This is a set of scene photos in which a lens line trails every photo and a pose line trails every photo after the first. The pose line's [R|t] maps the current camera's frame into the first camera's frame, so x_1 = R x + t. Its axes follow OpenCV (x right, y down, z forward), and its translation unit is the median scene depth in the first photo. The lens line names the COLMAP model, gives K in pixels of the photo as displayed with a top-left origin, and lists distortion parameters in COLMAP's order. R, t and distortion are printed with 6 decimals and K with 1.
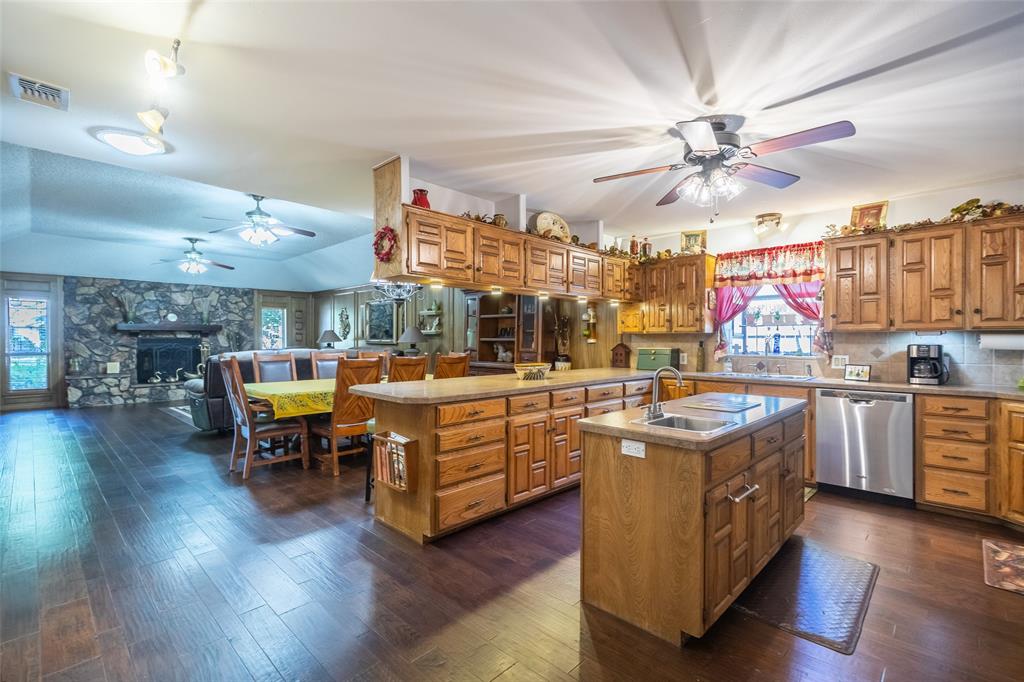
lens RADIAL K [[464.7, 0, 505.1], [0, 464.7, 342.3], [0, 0, 1]] dist [0.005855, -0.000177]
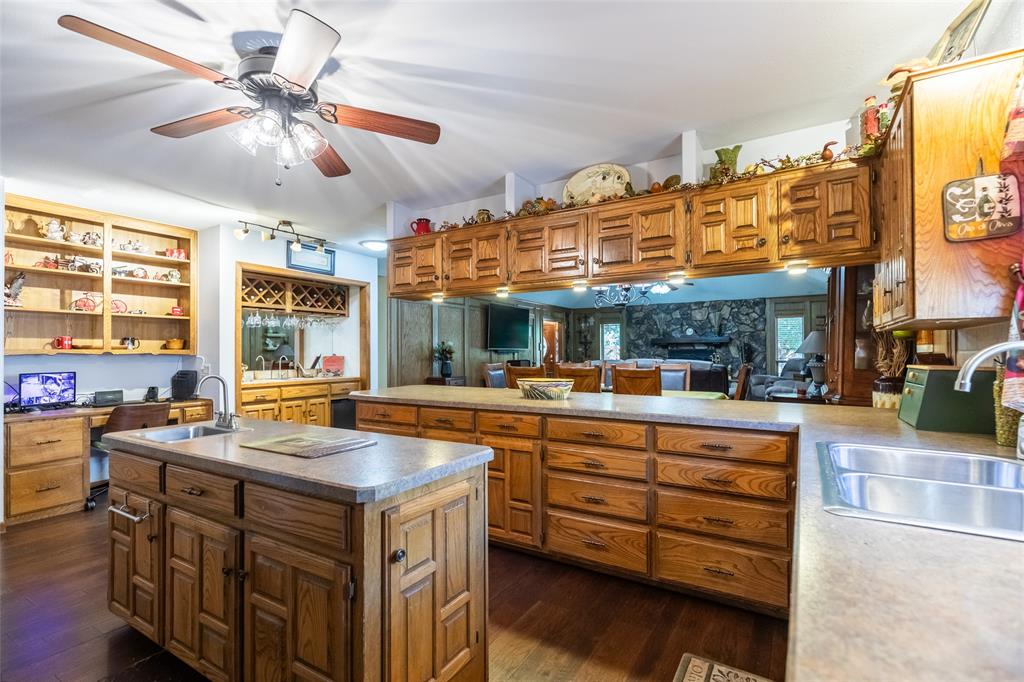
lens RADIAL K [[464.7, 0, 517.3], [0, 464.7, 349.3], [0, 0, 1]] dist [0.005855, -0.000177]
pose [[0.230886, -0.006677, -0.972958, 0.681023], [-0.003285, 0.999965, -0.007642, 0.002835], [0.972975, 0.004961, 0.230856, 0.662280]]
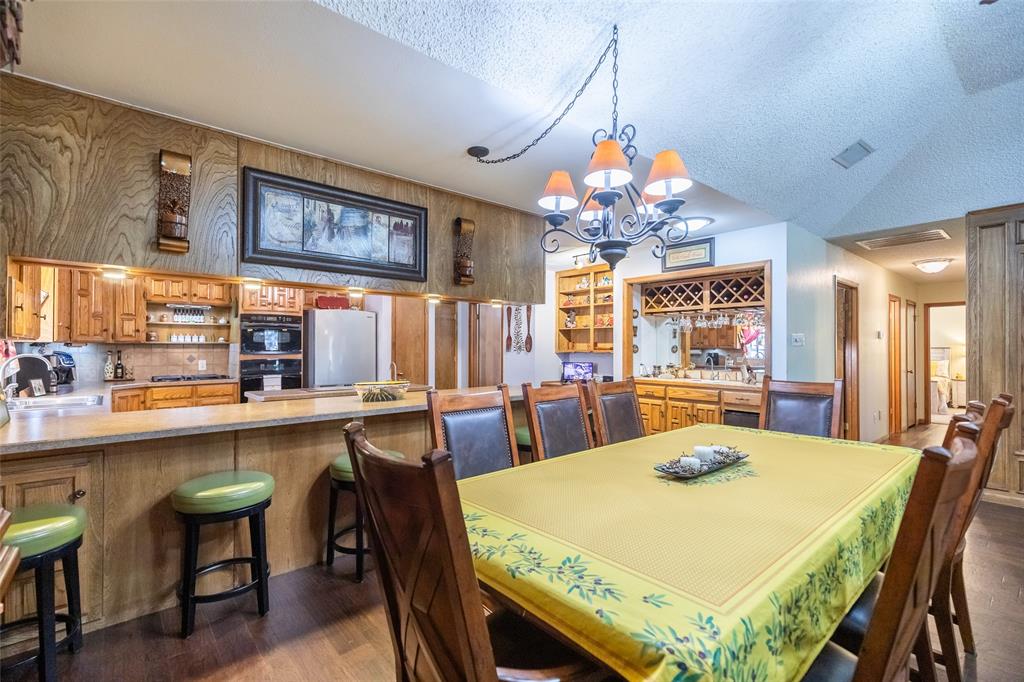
lens RADIAL K [[464.7, 0, 511.7], [0, 464.7, 341.0], [0, 0, 1]] dist [0.005855, -0.000177]
pose [[-0.997500, -0.001757, 0.070651, -0.187253], [-0.002185, 0.999980, -0.005986, -0.018141], [-0.070639, -0.006125, -0.997483, 1.526611]]
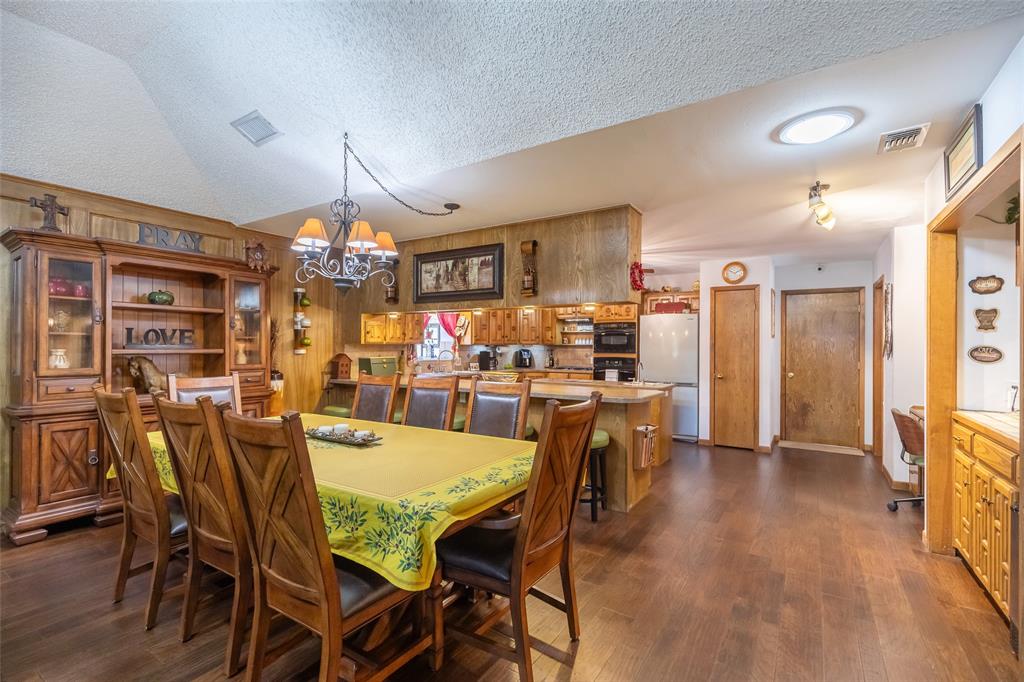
lens RADIAL K [[464.7, 0, 519.5], [0, 464.7, 343.4], [0, 0, 1]] dist [0.005855, -0.000177]
pose [[-0.213859, 0.003172, 0.976859, -0.916419], [0.000607, 0.999995, -0.003115, -0.018235], [-0.976864, -0.000073, -0.213860, 1.008654]]
